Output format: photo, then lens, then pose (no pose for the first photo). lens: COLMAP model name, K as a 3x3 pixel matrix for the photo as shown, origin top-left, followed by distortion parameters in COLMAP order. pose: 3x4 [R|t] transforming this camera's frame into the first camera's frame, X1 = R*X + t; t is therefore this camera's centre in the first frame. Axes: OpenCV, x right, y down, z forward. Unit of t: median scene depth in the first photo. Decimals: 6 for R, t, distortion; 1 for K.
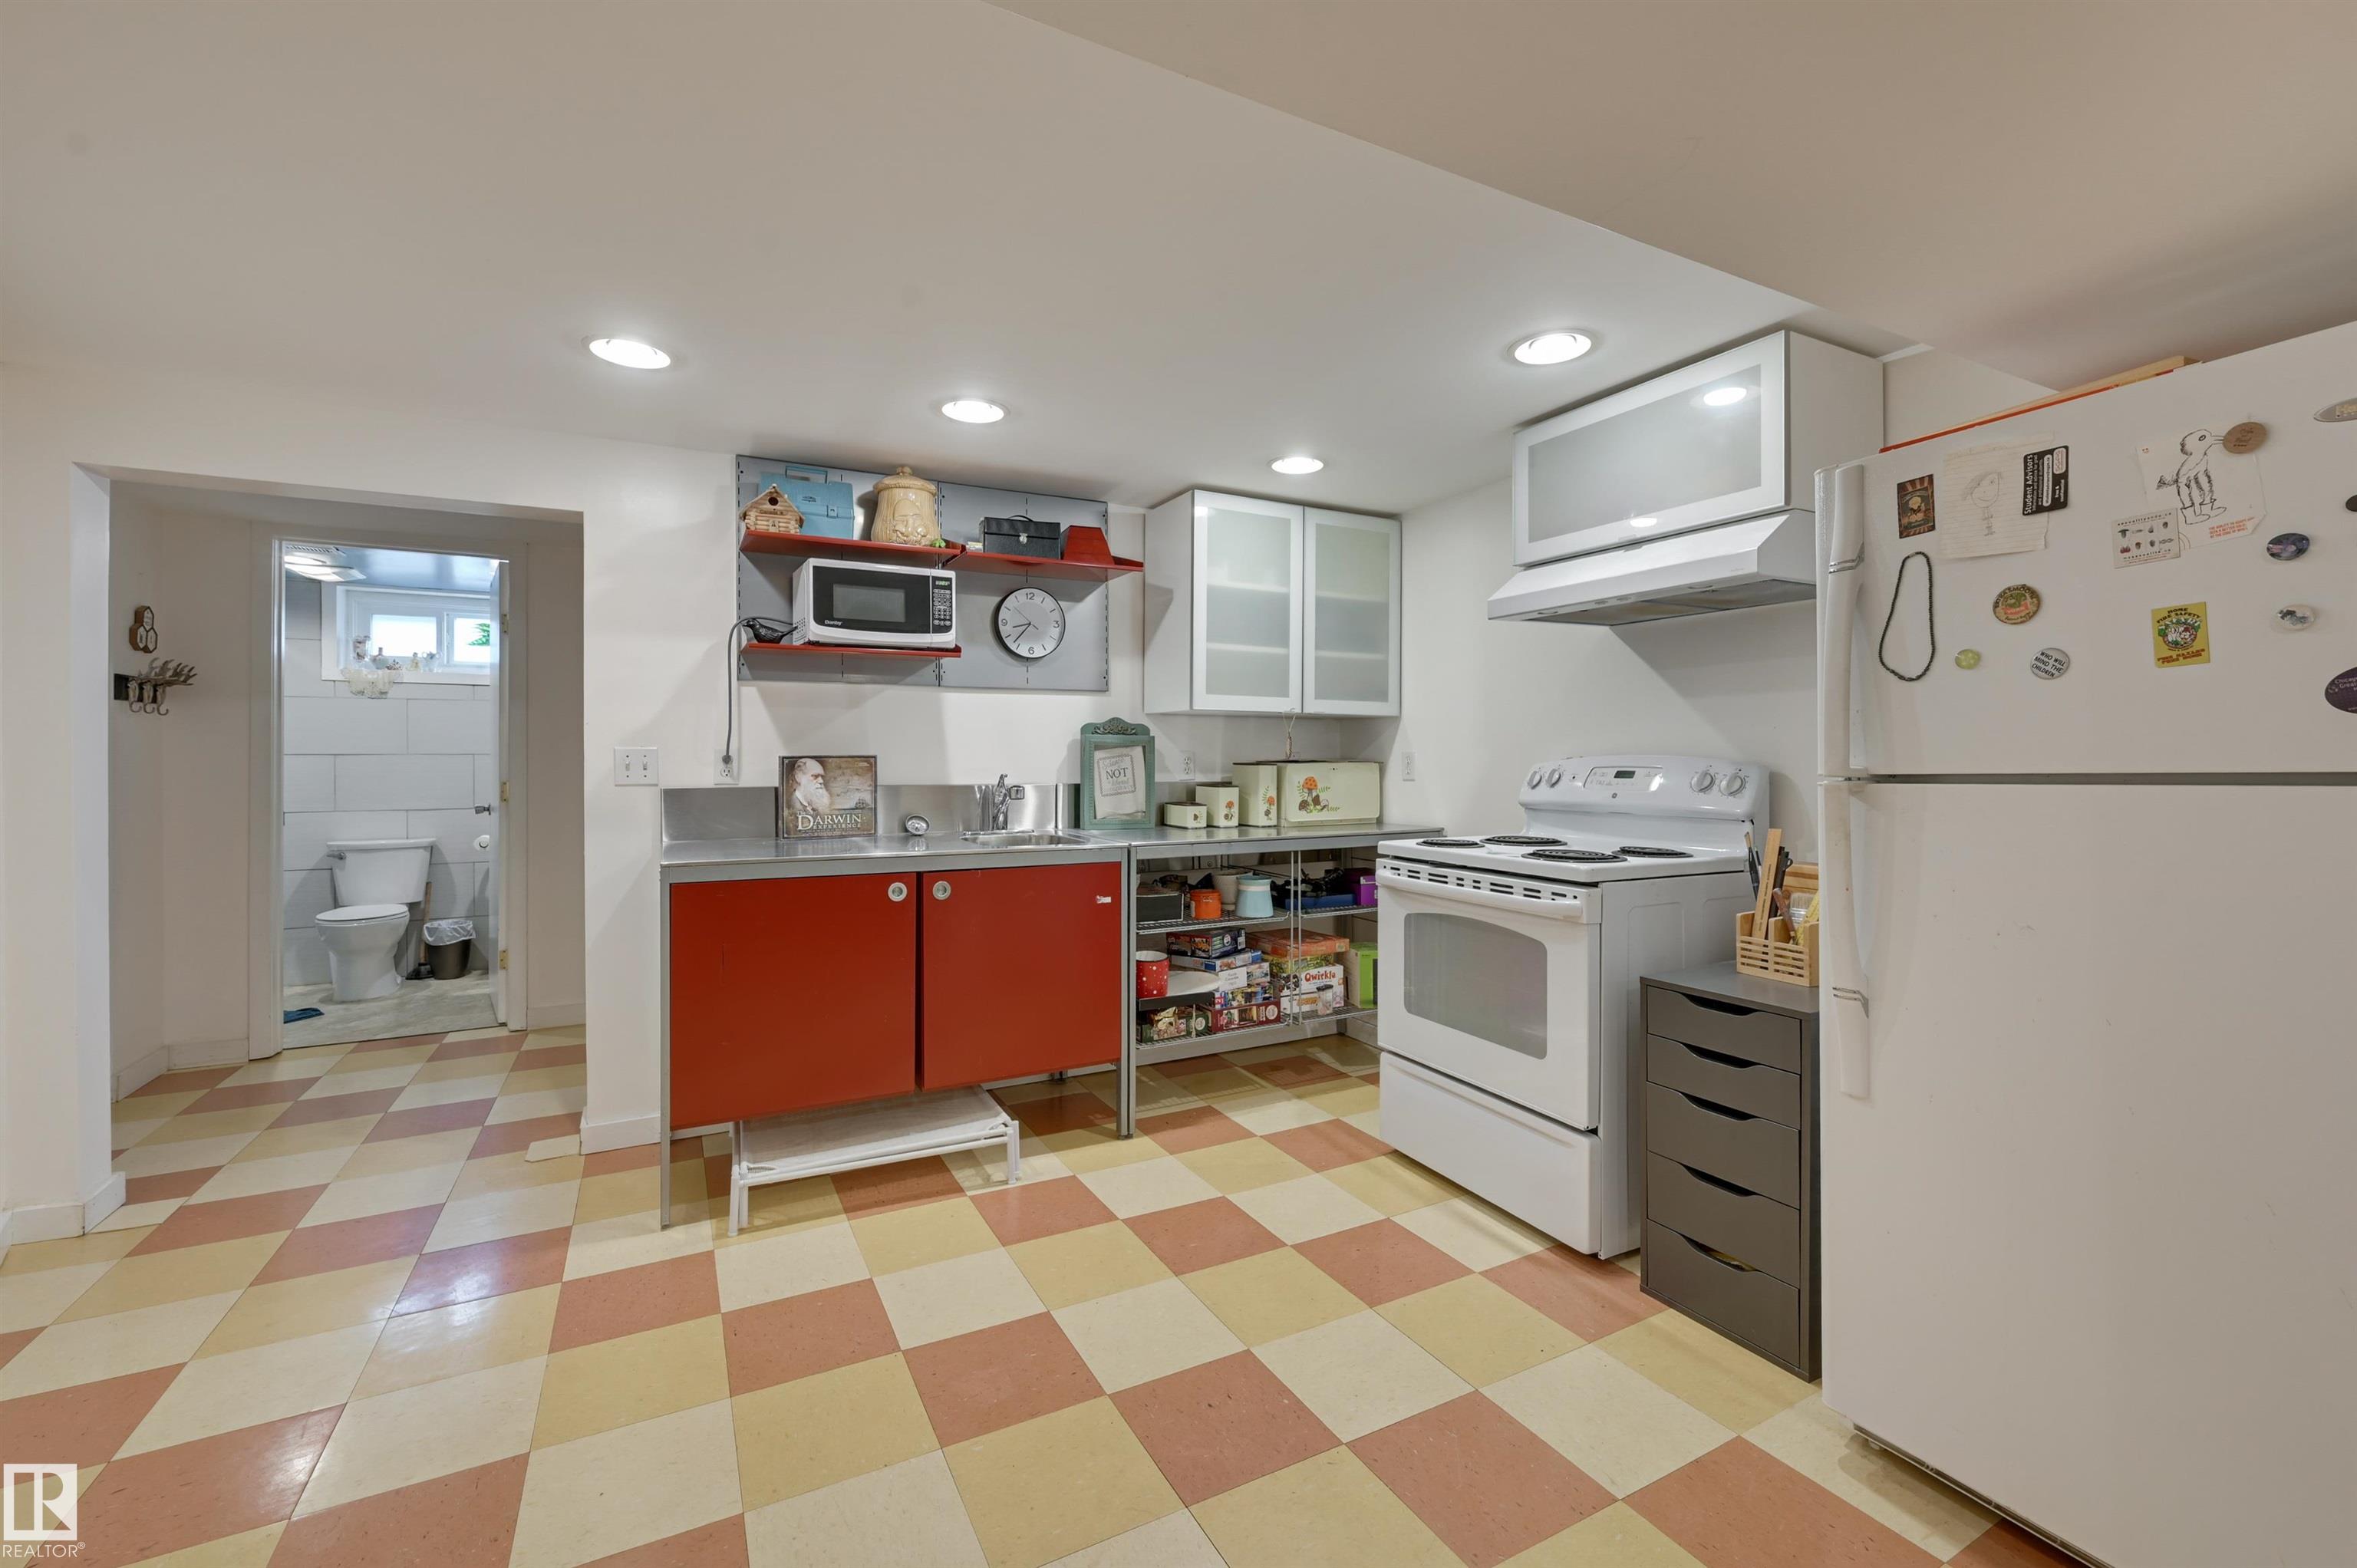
lens RADIAL K [[1026.2, 0, 1170.3], [0, 1026.2, 750.7], [0, 0, 1]] dist [-0.008515, 0.004816]
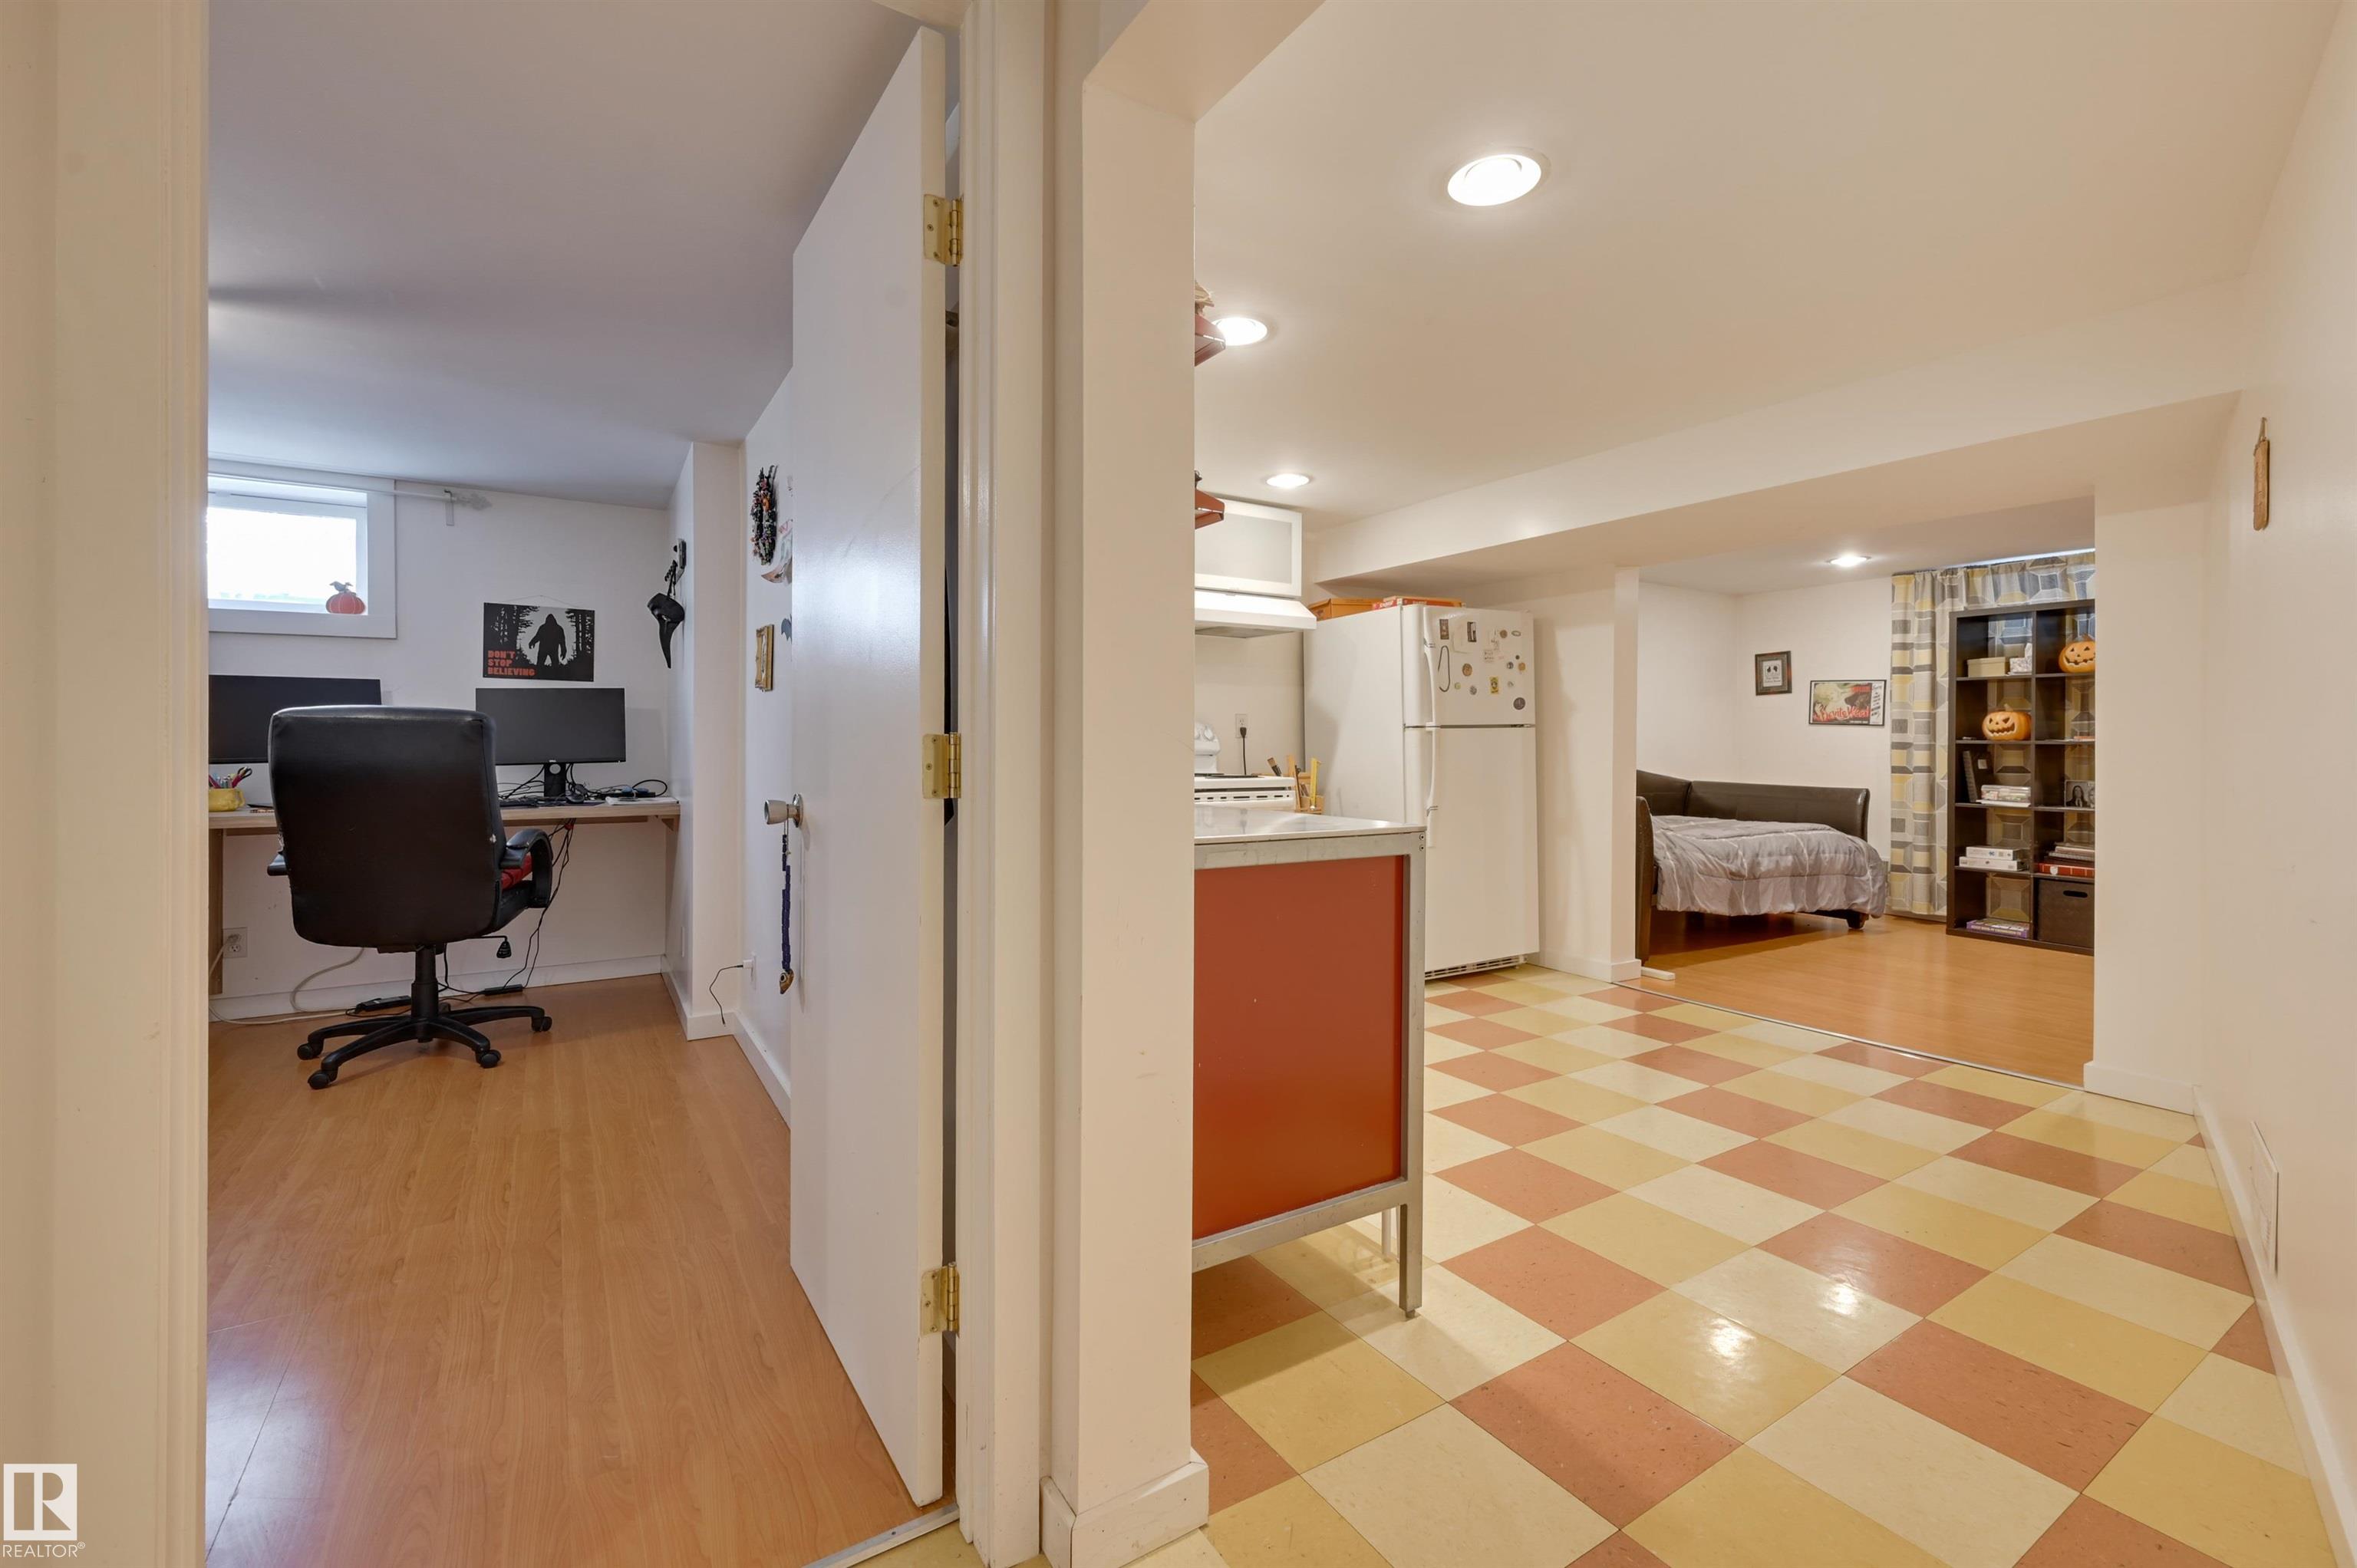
lens RADIAL K [[1026.2, 0, 1170.3], [0, 1026.2, 750.7], [0, 0, 1]] dist [-0.008515, 0.004816]
pose [[-0.102849, -0.010980, 0.994636, -2.050395], [-0.011437, 0.999886, 0.009855, 0.075849], [-0.994631, -0.010362, -0.102963, 2.105257]]
